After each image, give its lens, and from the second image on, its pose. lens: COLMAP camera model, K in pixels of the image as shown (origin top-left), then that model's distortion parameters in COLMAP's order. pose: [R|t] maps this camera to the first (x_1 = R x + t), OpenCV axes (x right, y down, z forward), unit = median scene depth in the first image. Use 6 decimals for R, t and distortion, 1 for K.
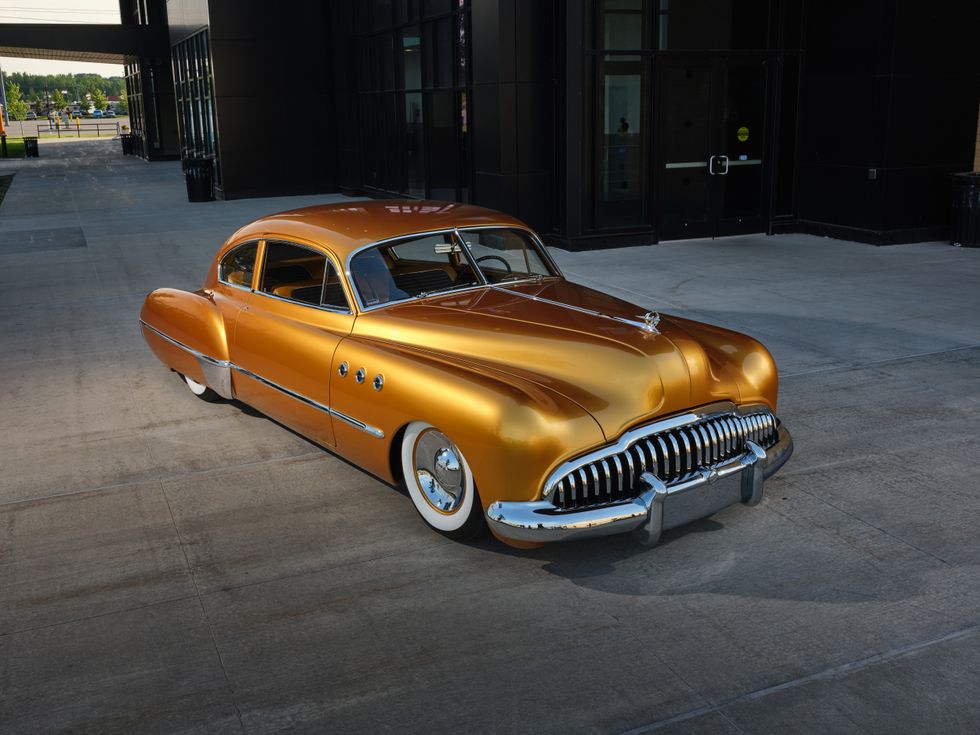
lens RADIAL K [[1013.6, 0, 490.0], [0, 1013.6, 367.5], [0, 0, 1]] dist [0.000377, -0.022205]
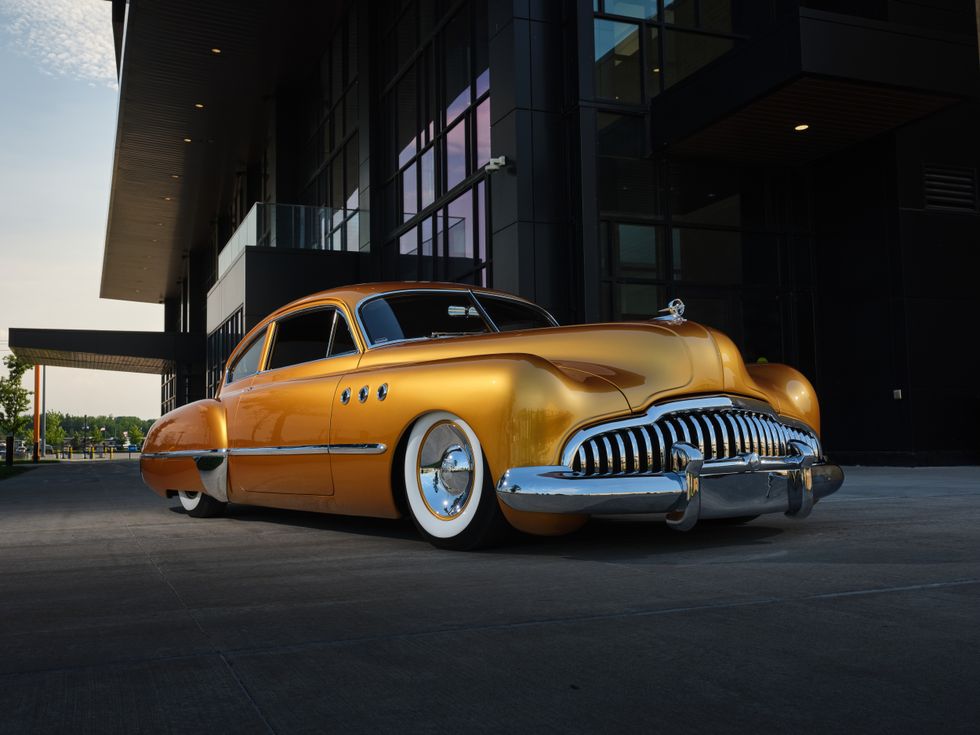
lens RADIAL K [[1018.1, 0, 490.0], [0, 1018.1, 367.5], [0, 0, 1]] dist [0.000846, 0.016133]
pose [[0.999734, -0.000563, -0.023067, 0.003214], [-0.006997, 0.945232, -0.326324, 0.104627], [0.021987, 0.326399, 0.944976, 0.042106]]
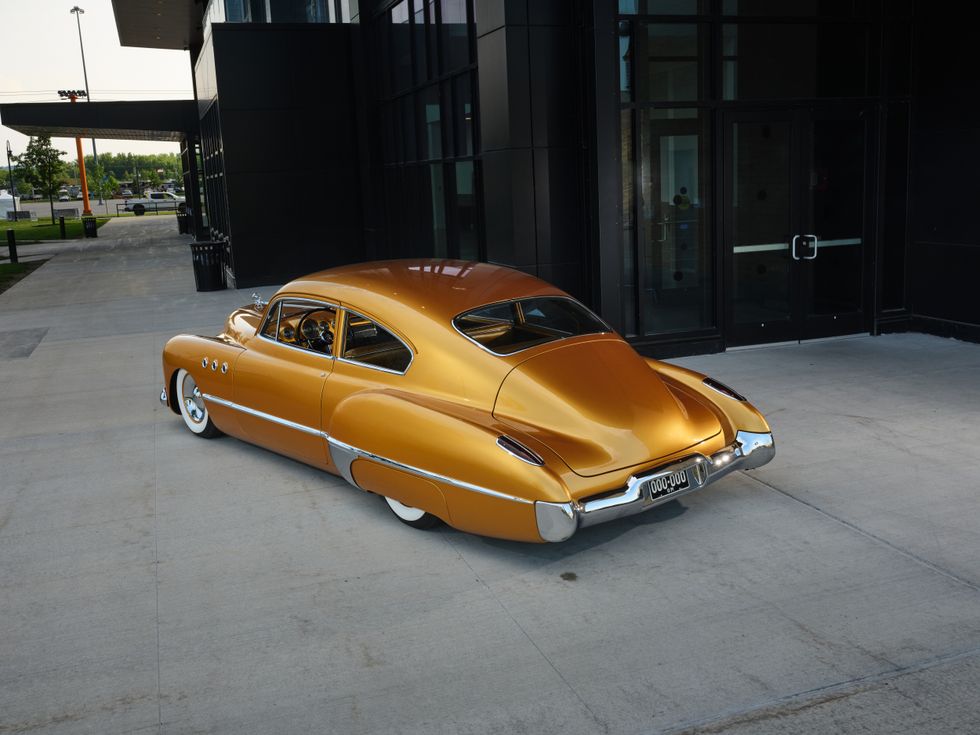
lens RADIAL K [[1010.8, 0, 500.6], [0, 1010.8, 369.8], [0, 0, 1]] dist [-0.001630, -0.007682]
pose [[0.996925, -0.009942, -0.077729, 0.056244], [0.005128, 0.998070, -0.061887, -0.061759], [0.078194, 0.061298, 0.995052, 0.232071]]
